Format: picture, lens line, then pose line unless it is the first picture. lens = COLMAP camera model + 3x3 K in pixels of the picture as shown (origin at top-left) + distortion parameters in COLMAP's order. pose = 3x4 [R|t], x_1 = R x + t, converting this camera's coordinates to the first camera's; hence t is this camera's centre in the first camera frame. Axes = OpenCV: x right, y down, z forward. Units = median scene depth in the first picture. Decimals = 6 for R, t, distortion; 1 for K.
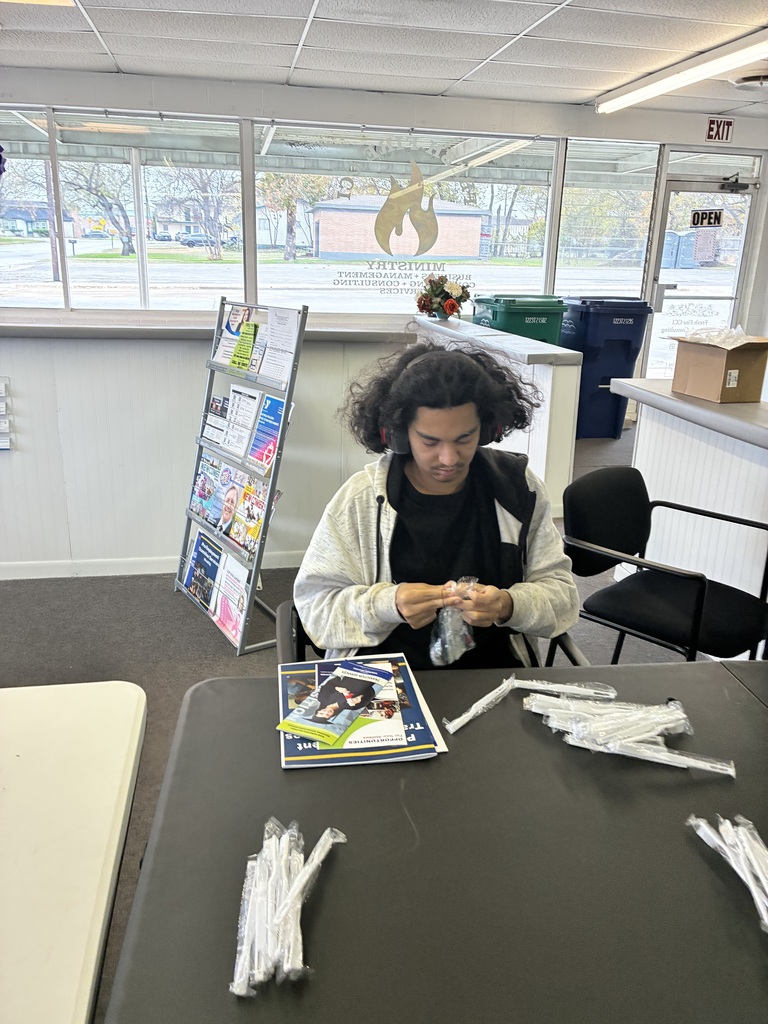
lens RADIAL K [[791.5, 0, 384.4], [0, 791.5, 514.0], [0, 0, 1]] dist [0.040478, -0.029751]
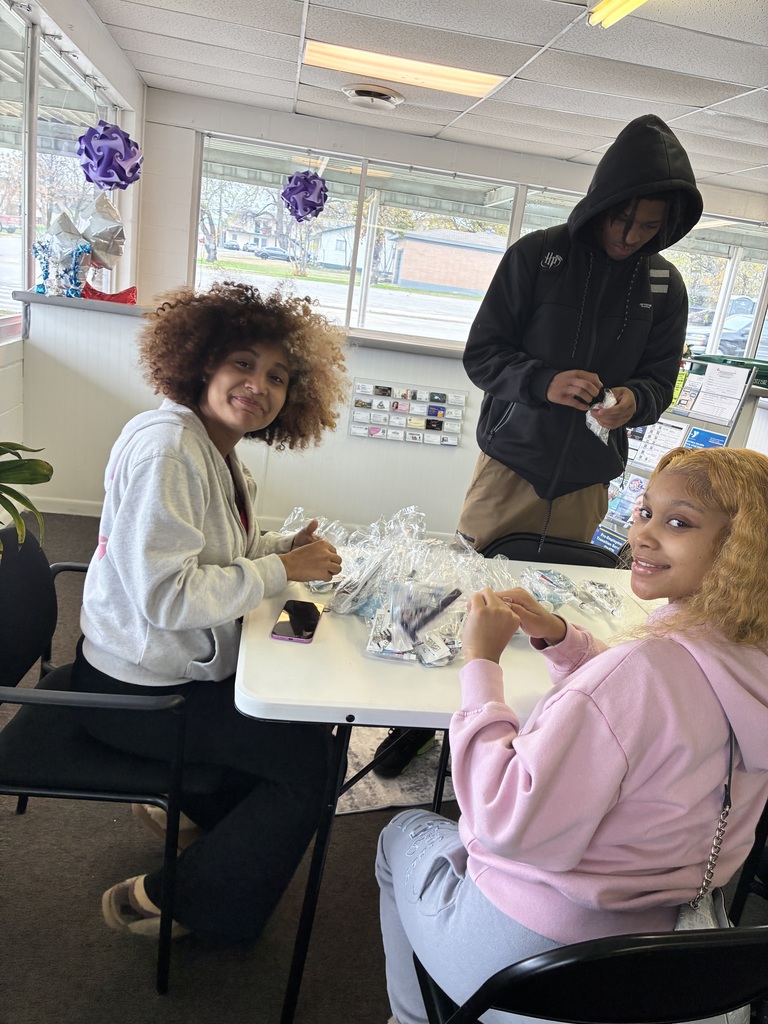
lens RADIAL K [[791.5, 0, 390.8], [0, 791.5, 516.2], [0, 0, 1]] dist [0.040478, -0.029751]
pose [[0.993240, 0.114623, -0.018329, -0.209404], [-0.115105, 0.992963, -0.027863, 0.031852], [0.015006, 0.029784, 0.999444, -0.114542]]
